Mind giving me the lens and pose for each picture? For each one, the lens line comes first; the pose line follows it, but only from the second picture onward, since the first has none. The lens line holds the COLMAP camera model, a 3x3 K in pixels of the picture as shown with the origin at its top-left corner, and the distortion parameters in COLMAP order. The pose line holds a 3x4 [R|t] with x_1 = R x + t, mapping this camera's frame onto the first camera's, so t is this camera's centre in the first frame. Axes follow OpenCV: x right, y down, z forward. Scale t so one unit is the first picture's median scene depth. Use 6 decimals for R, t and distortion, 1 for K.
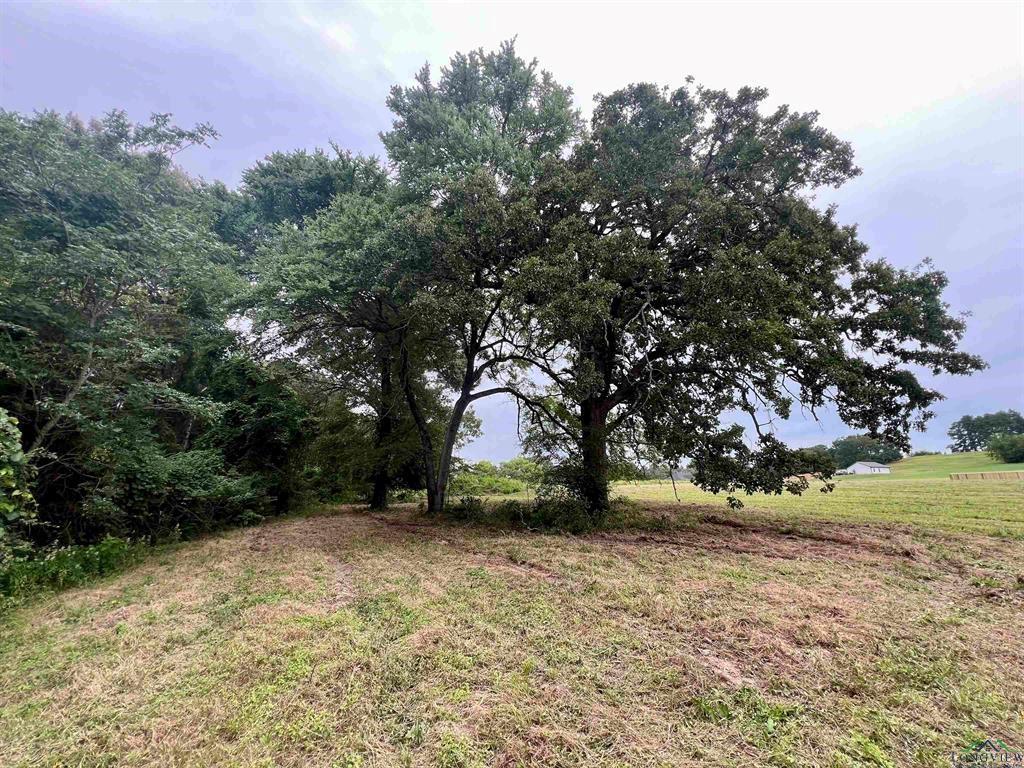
lens RADIAL K [[411.7, 0, 512.3], [0, 411.7, 387.0], [0, 0, 1]] dist [-0.000512, 0.000113]
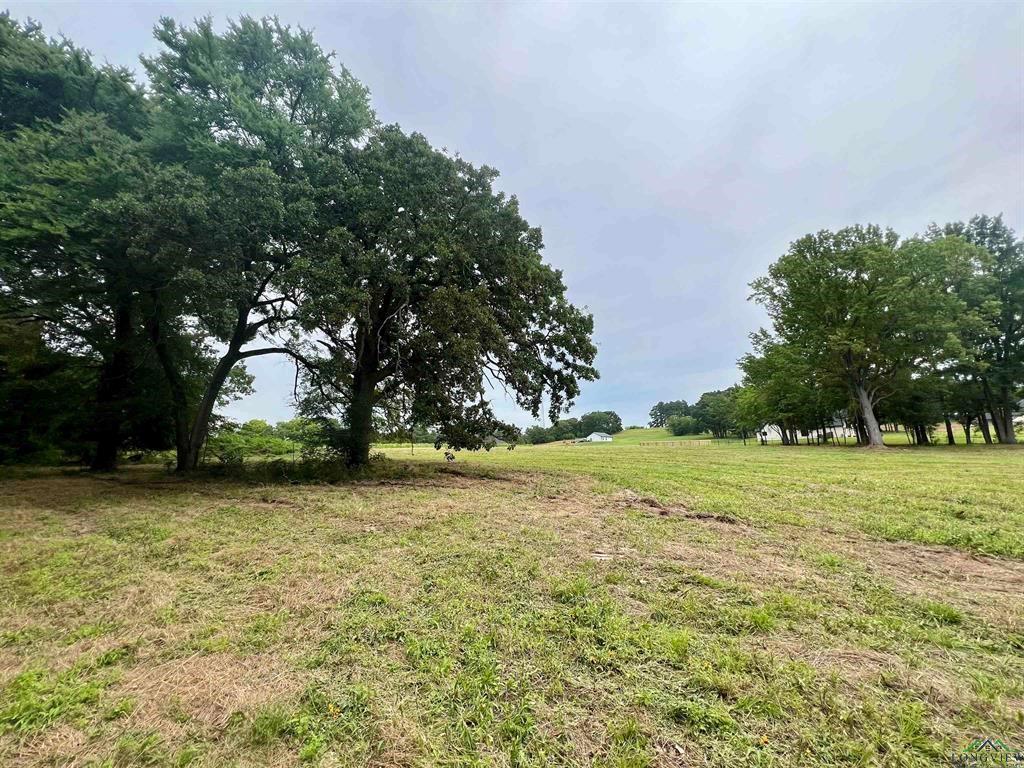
lens RADIAL K [[411.7, 0, 512.3], [0, 411.7, 387.0], [0, 0, 1]] dist [-0.000512, 0.000113]
pose [[0.883934, 0.076972, 0.461234, 0.023054], [-0.115926, 0.991639, 0.056680, -0.027710], [-0.453015, -0.103570, 0.885466, -0.147852]]
